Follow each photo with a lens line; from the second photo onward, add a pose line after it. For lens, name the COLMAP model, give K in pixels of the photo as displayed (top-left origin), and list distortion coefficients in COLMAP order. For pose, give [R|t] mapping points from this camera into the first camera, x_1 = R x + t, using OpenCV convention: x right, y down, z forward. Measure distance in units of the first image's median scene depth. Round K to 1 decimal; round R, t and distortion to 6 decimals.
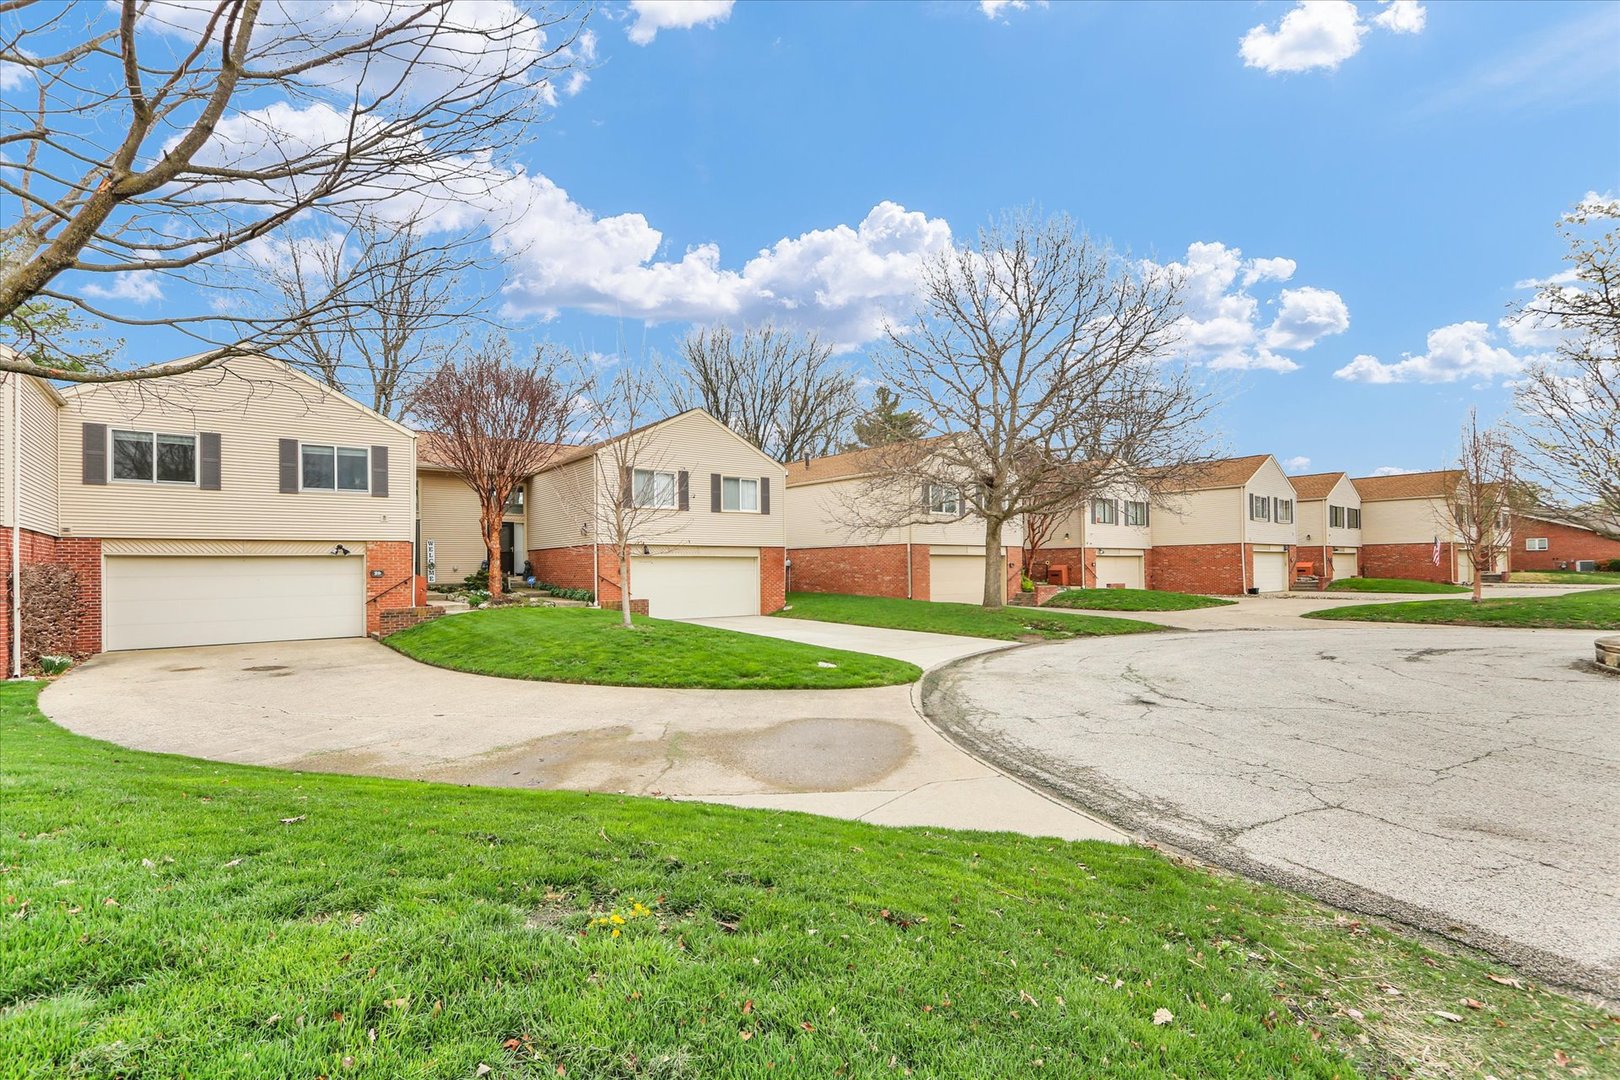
lens RADIAL K [[778.1, 0, 819.1], [0, 778.1, 563.4], [0, 0, 1]] dist [0.009760, 0.000748]
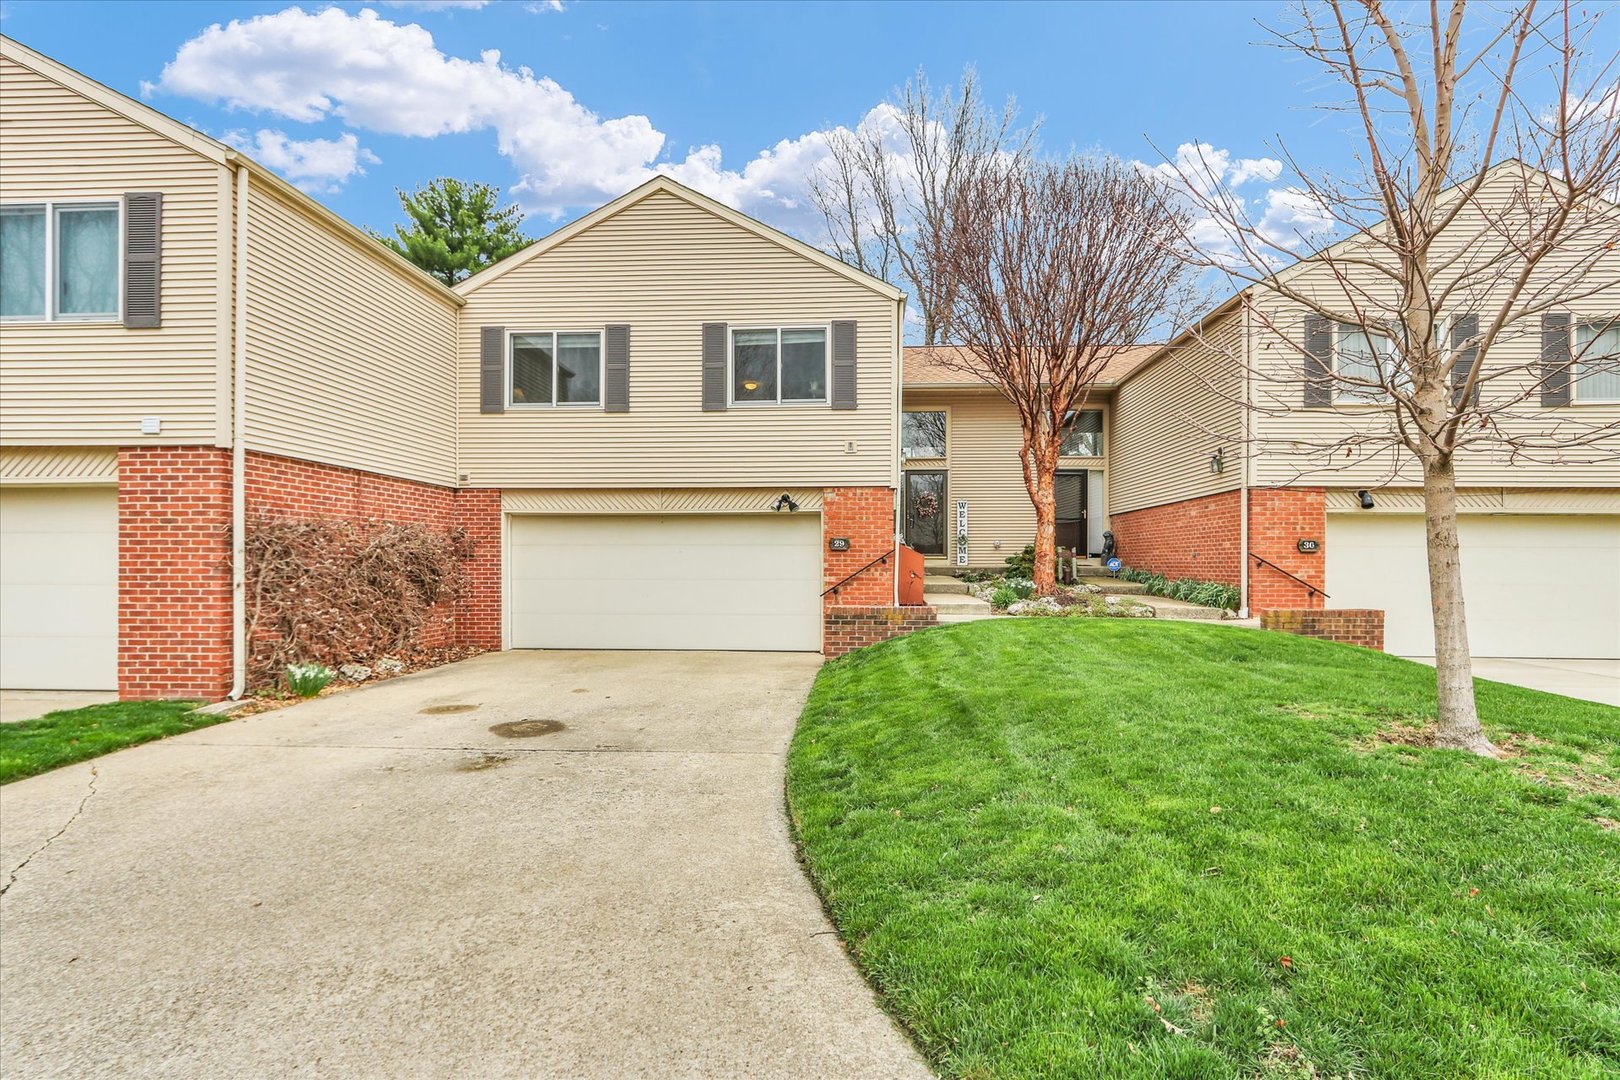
lens RADIAL K [[819.9, 0, 806.6], [0, 819.9, 558.9], [0, 0, 1]] dist [0.001300, 0.000348]
pose [[0.745935, 0.011229, -0.665924, -0.181970], [-0.007285, 0.999936, 0.008701, 0.018742], [0.665979, -0.001639, 0.745969, 0.535234]]
